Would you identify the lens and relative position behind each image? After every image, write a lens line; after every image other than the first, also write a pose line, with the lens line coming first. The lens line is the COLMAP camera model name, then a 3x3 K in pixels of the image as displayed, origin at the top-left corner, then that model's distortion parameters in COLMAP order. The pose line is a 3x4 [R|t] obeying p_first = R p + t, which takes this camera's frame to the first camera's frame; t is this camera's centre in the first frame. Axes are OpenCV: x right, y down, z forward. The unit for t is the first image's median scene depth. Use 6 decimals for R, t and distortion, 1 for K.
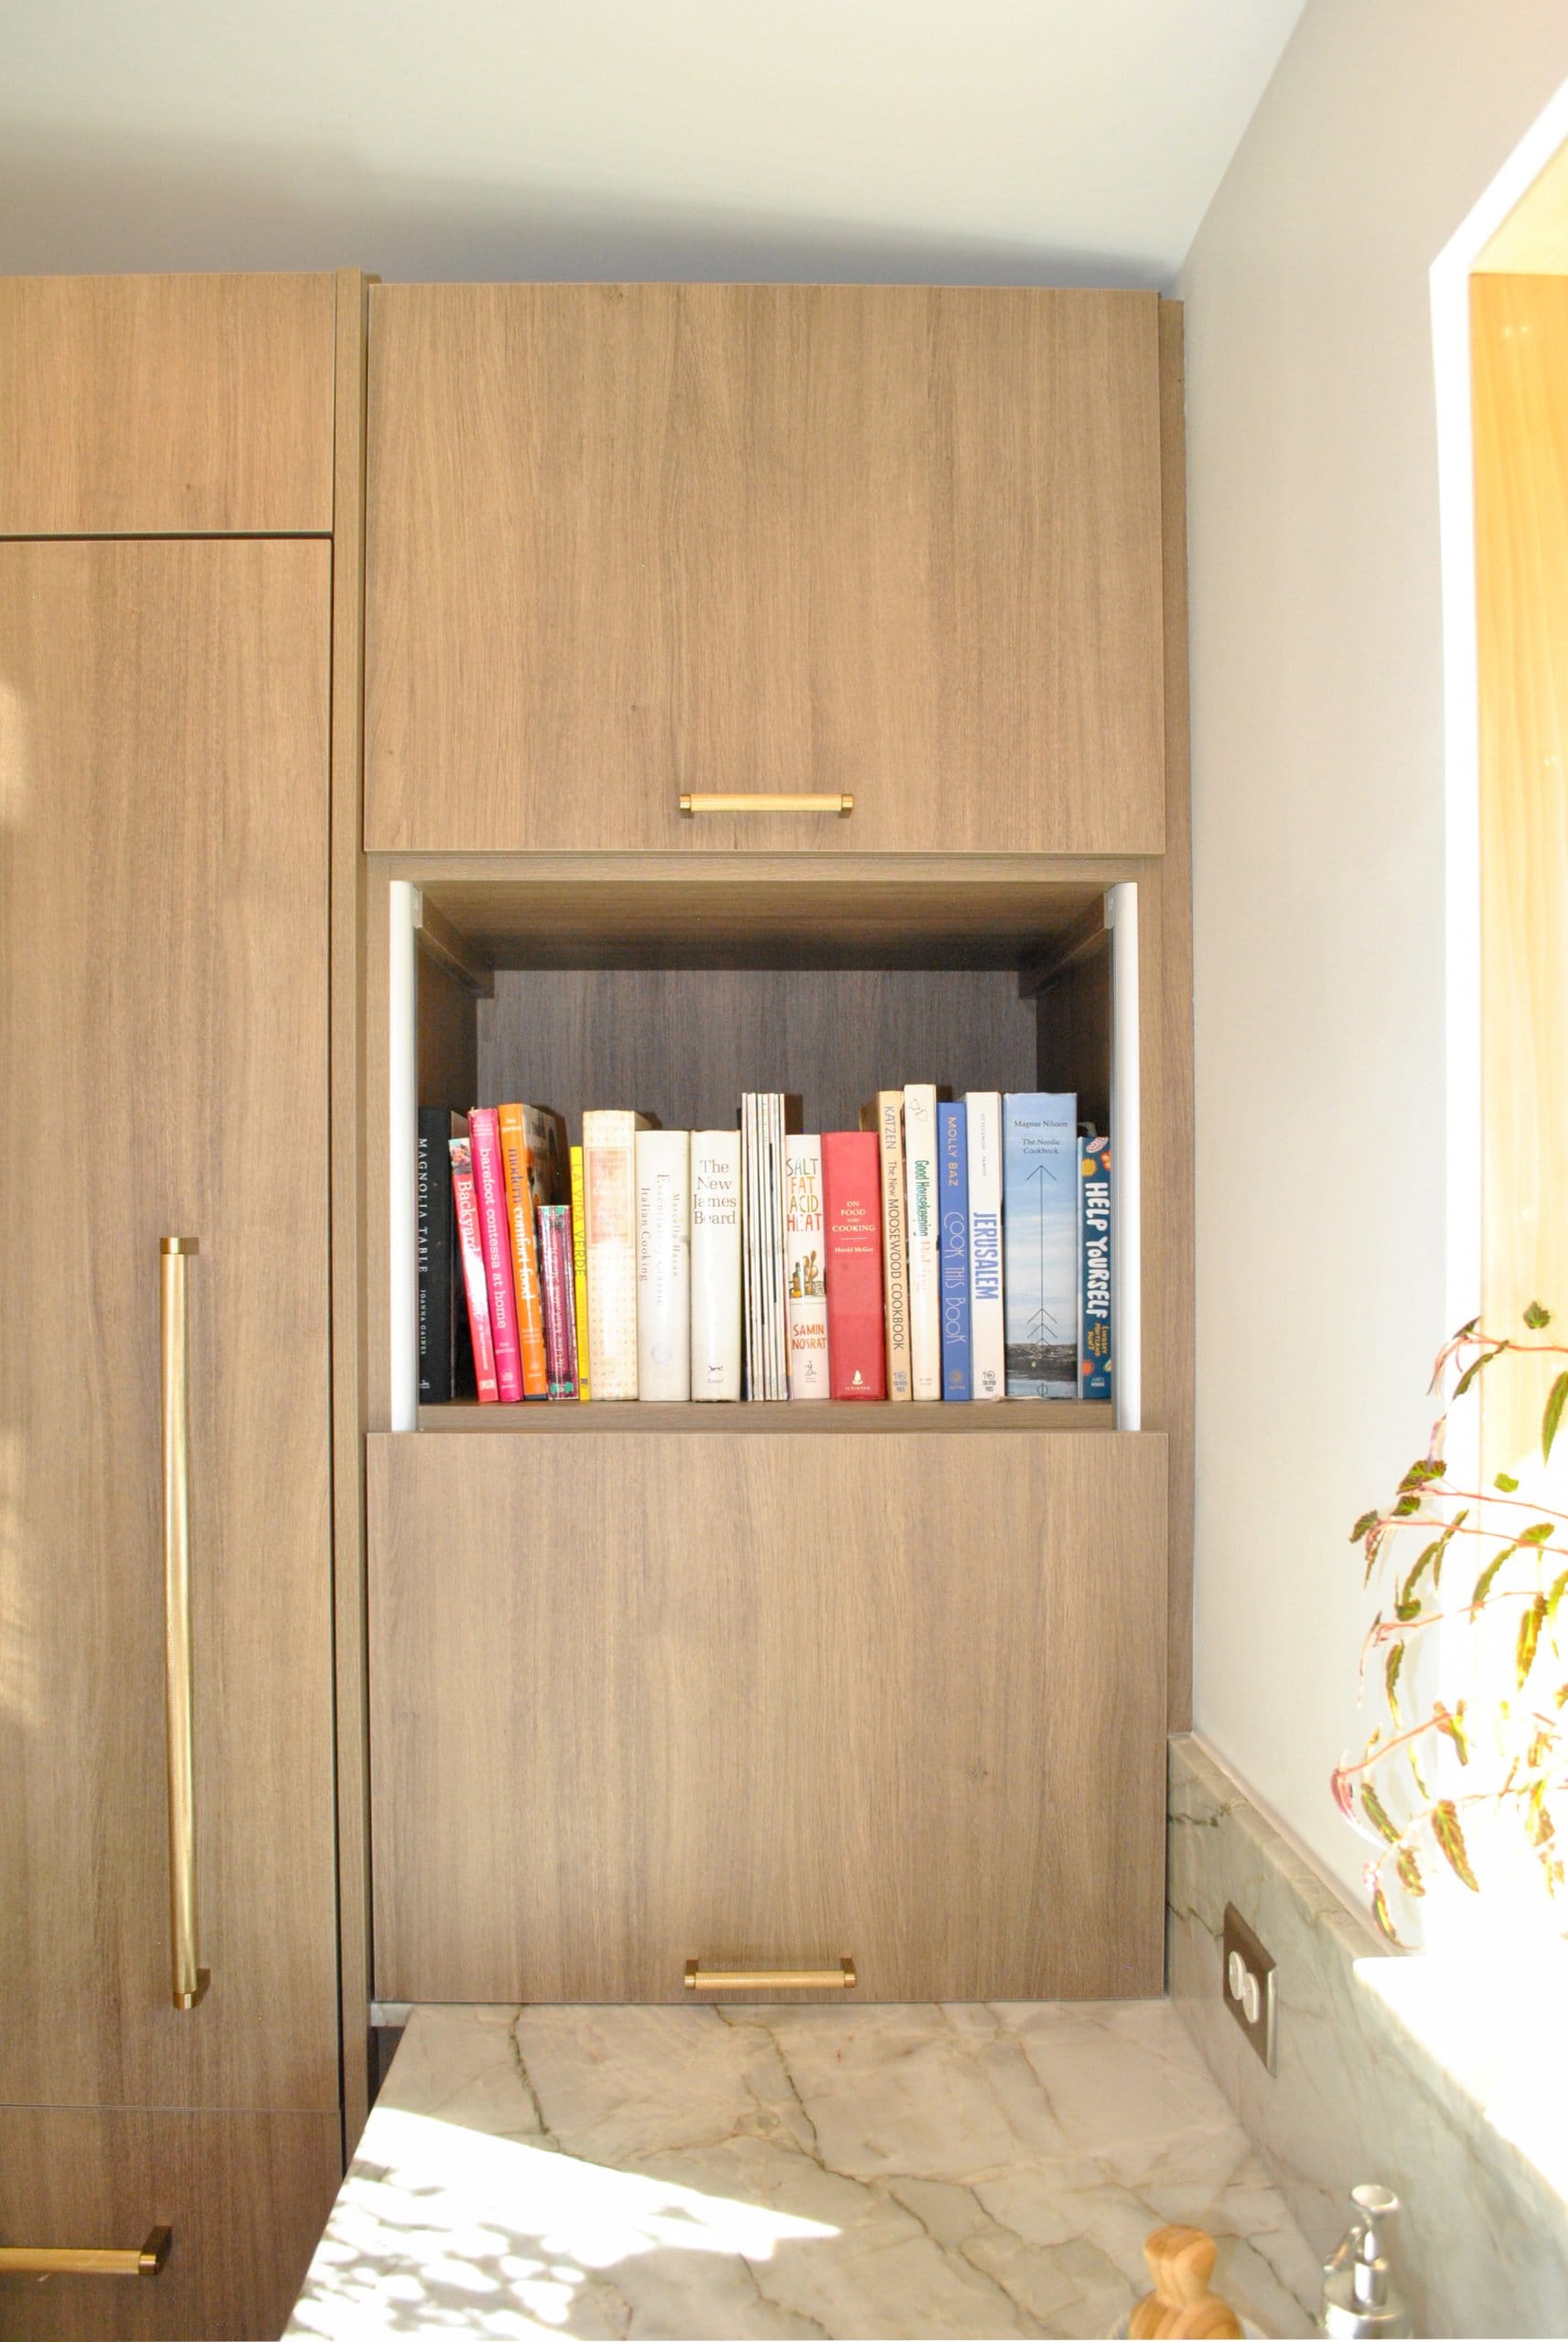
lens RADIAL K [[1874.5, 0, 670.5], [0, 1874.5, 1238.0], [0, 0, 1]] dist [-0.081180, 0.009376]
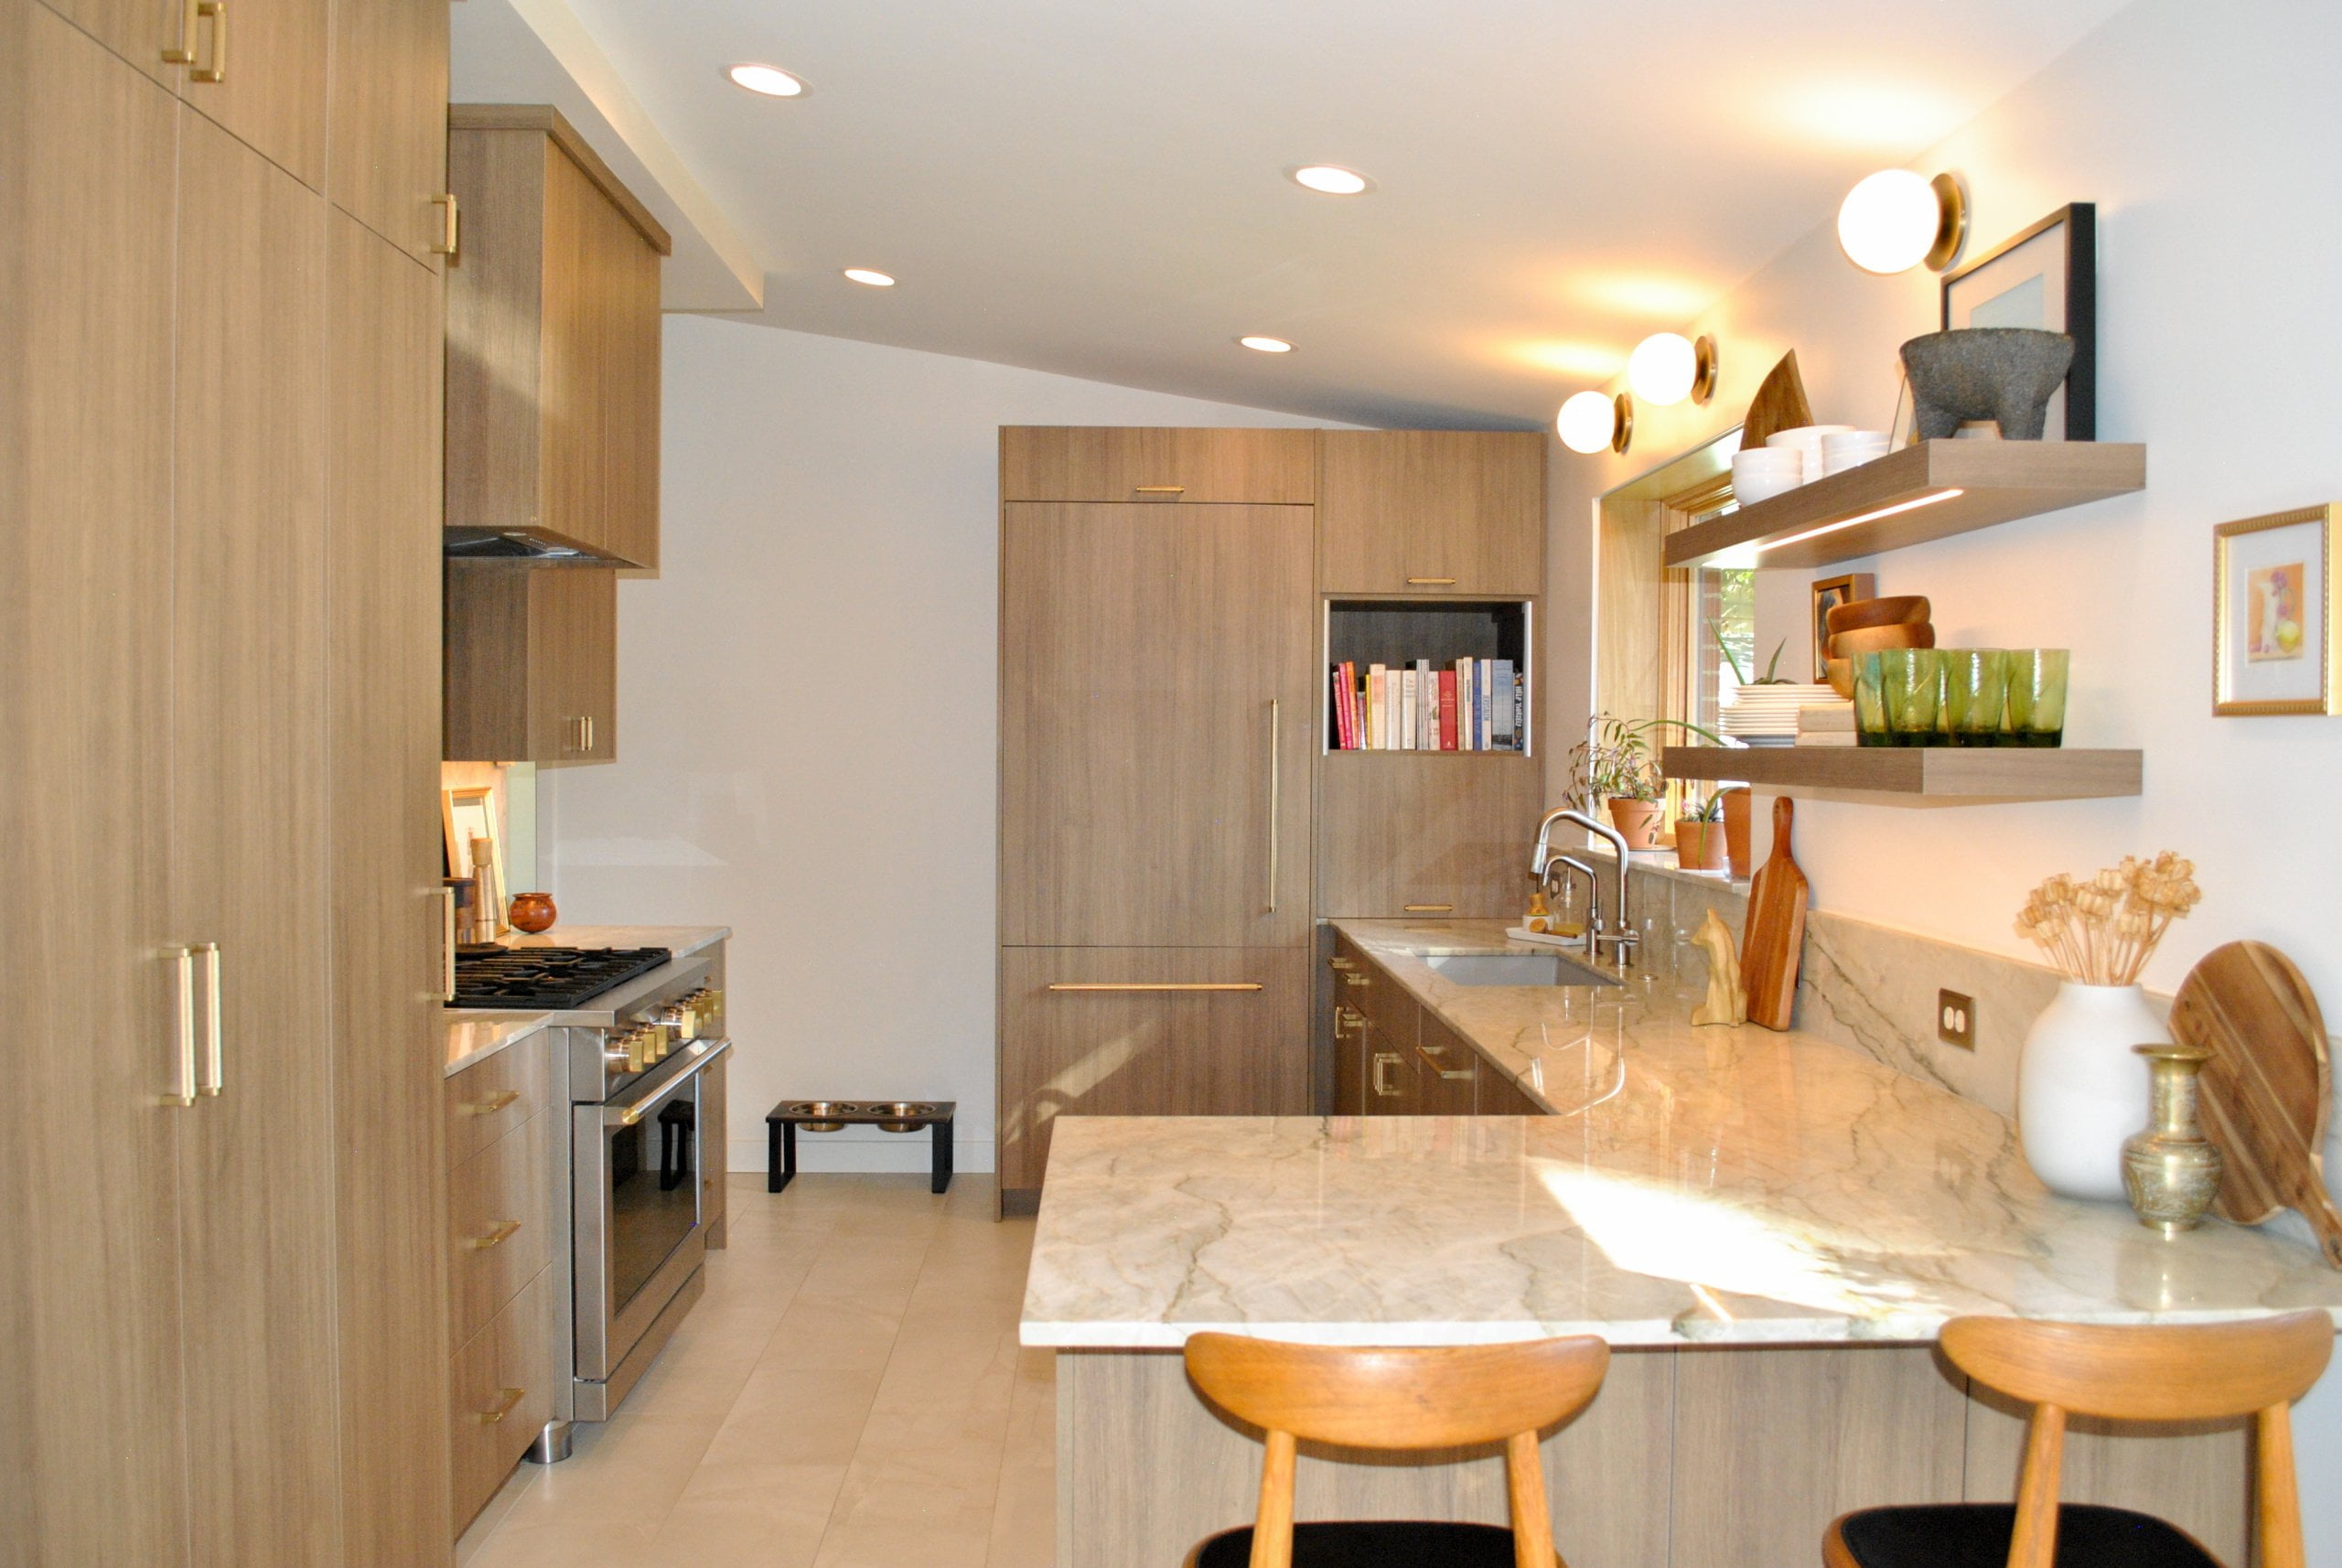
lens RADIAL K [[1874.5, 0, 1175.8], [0, 1874.5, 788.9], [0, 0, 1]] dist [-0.081180, 0.009376]
pose [[0.997914, 0.003872, 0.064446, -0.620742], [-0.005641, 0.999612, 0.027290, 0.067808], [-0.064315, -0.027597, 0.997548, -2.386659]]
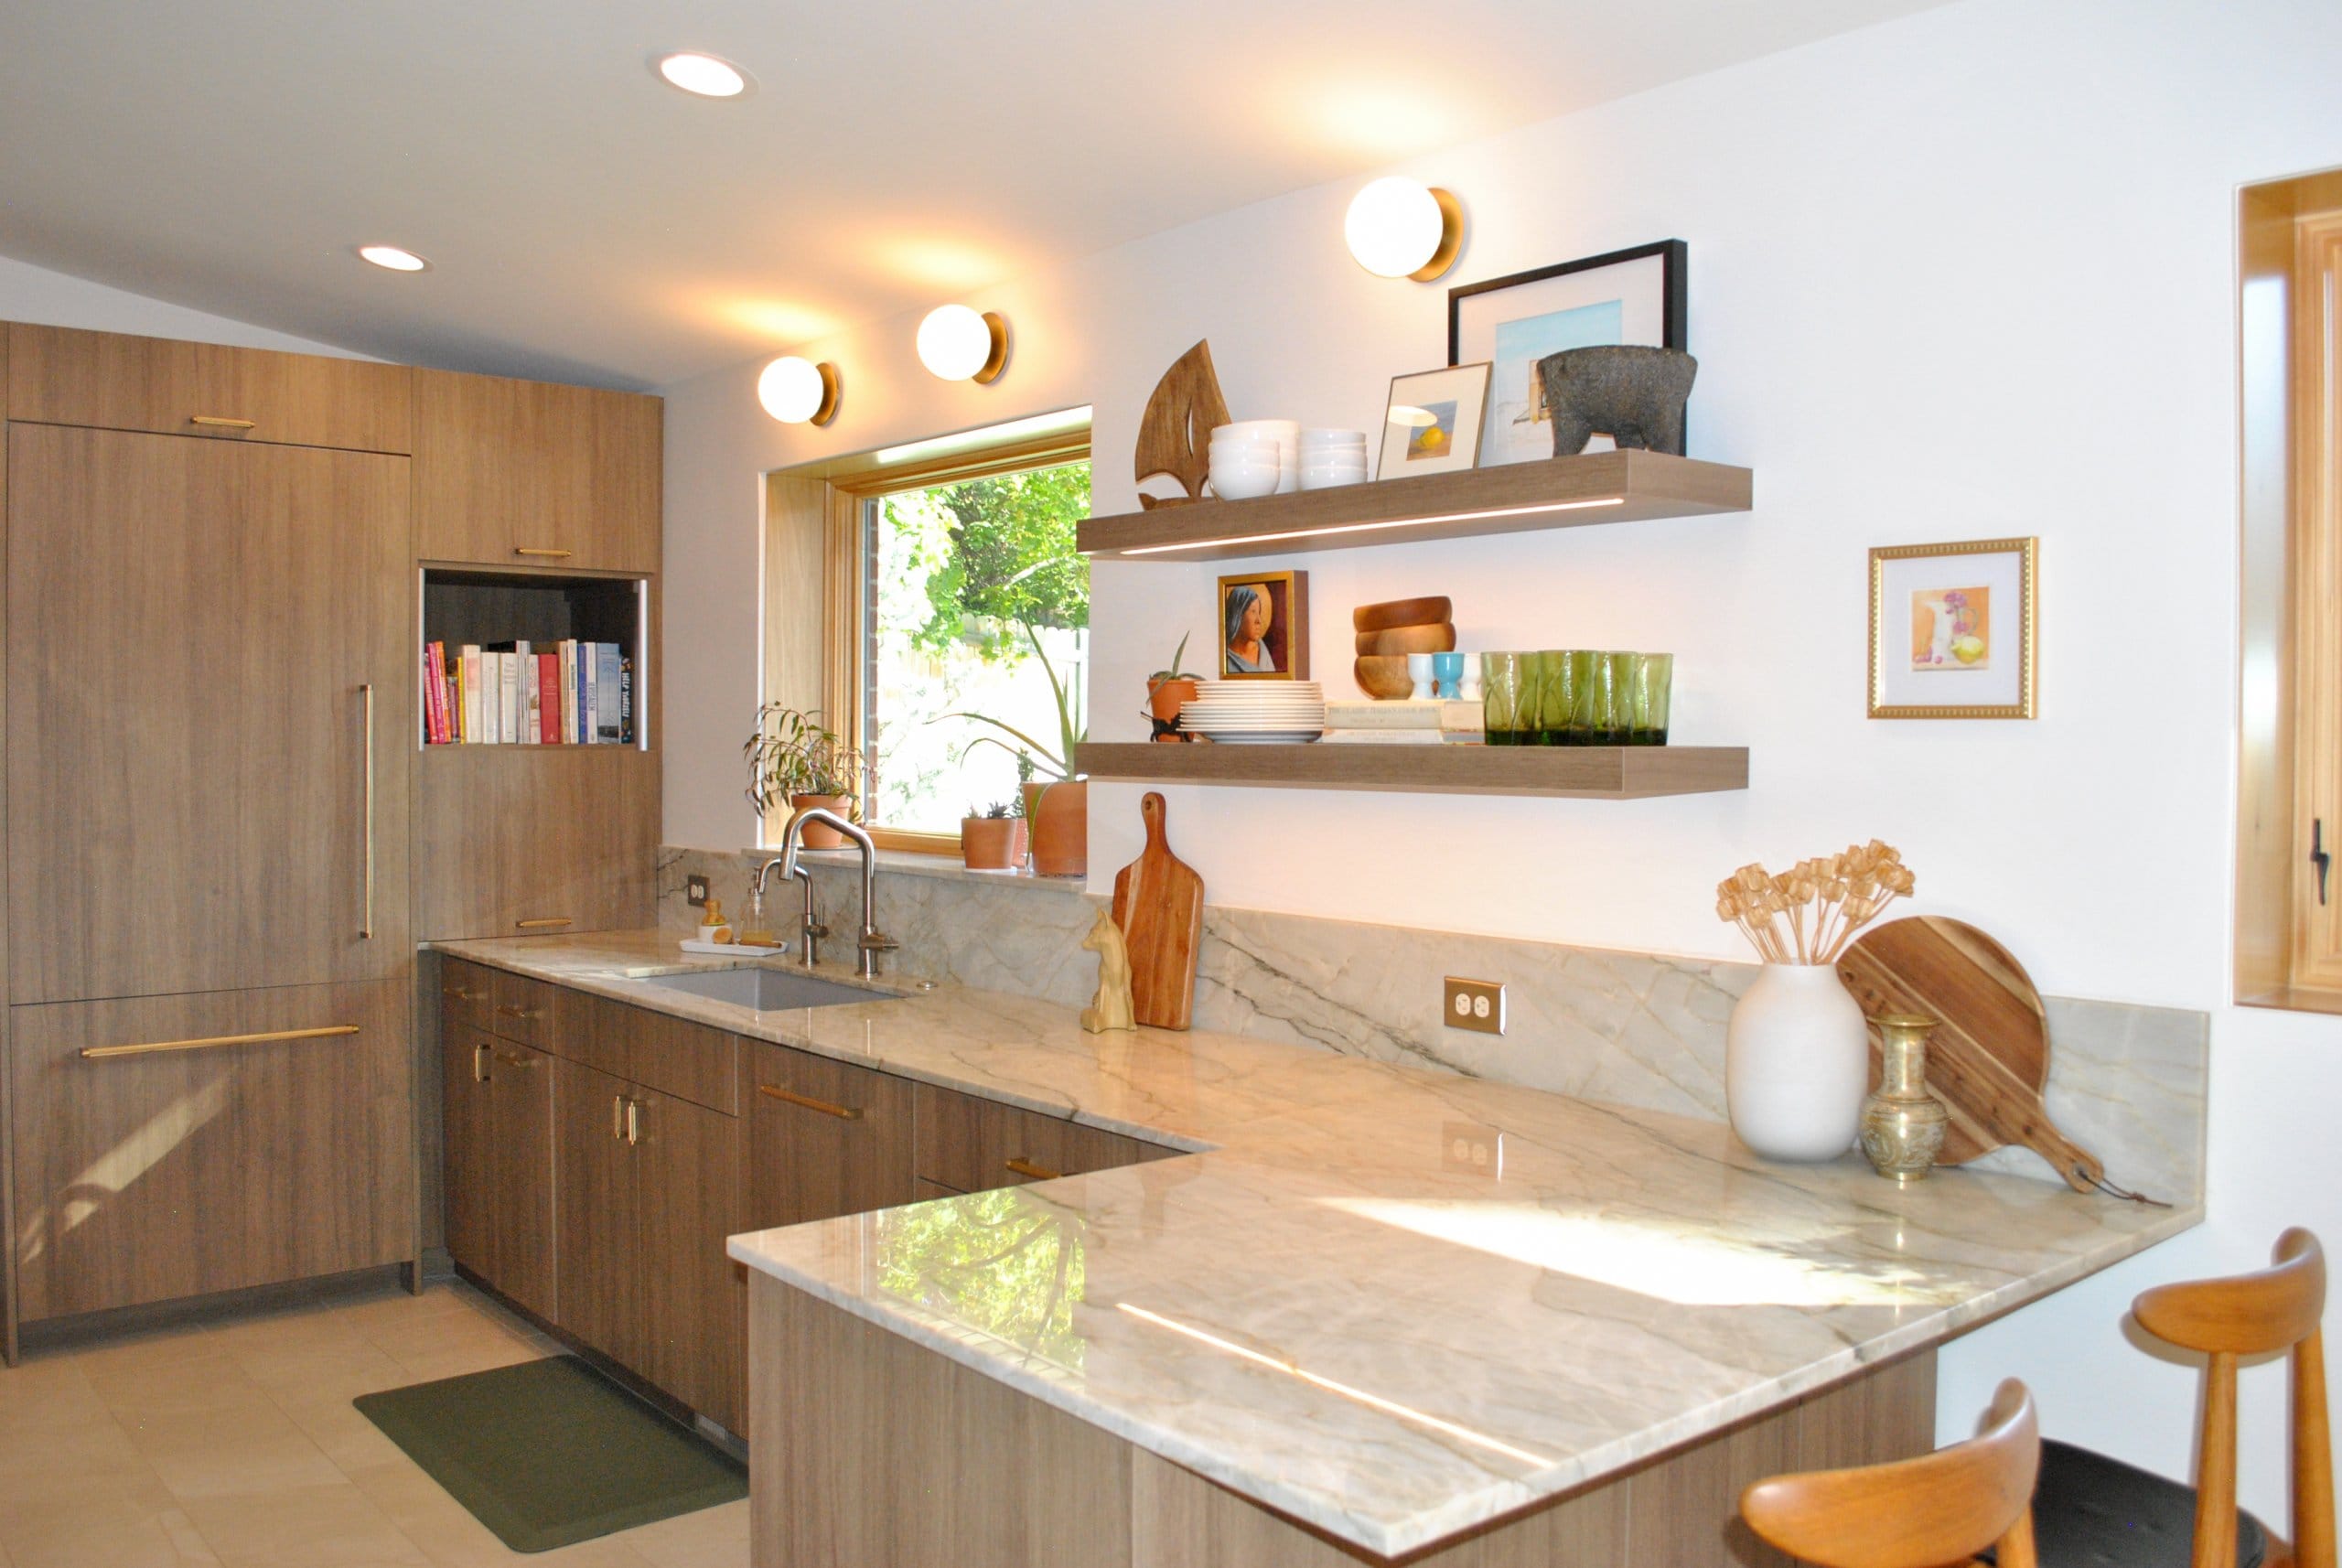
lens RADIAL K [[1874.5, 0, 1170.2], [0, 1874.5, 783.1], [0, 0, 1]] dist [-0.081180, 0.009376]
pose [[0.750971, -0.014349, 0.660180, -1.143875], [-0.005489, 0.999594, 0.027969, 0.061644], [-0.660313, -0.024628, 0.750587, -1.929901]]
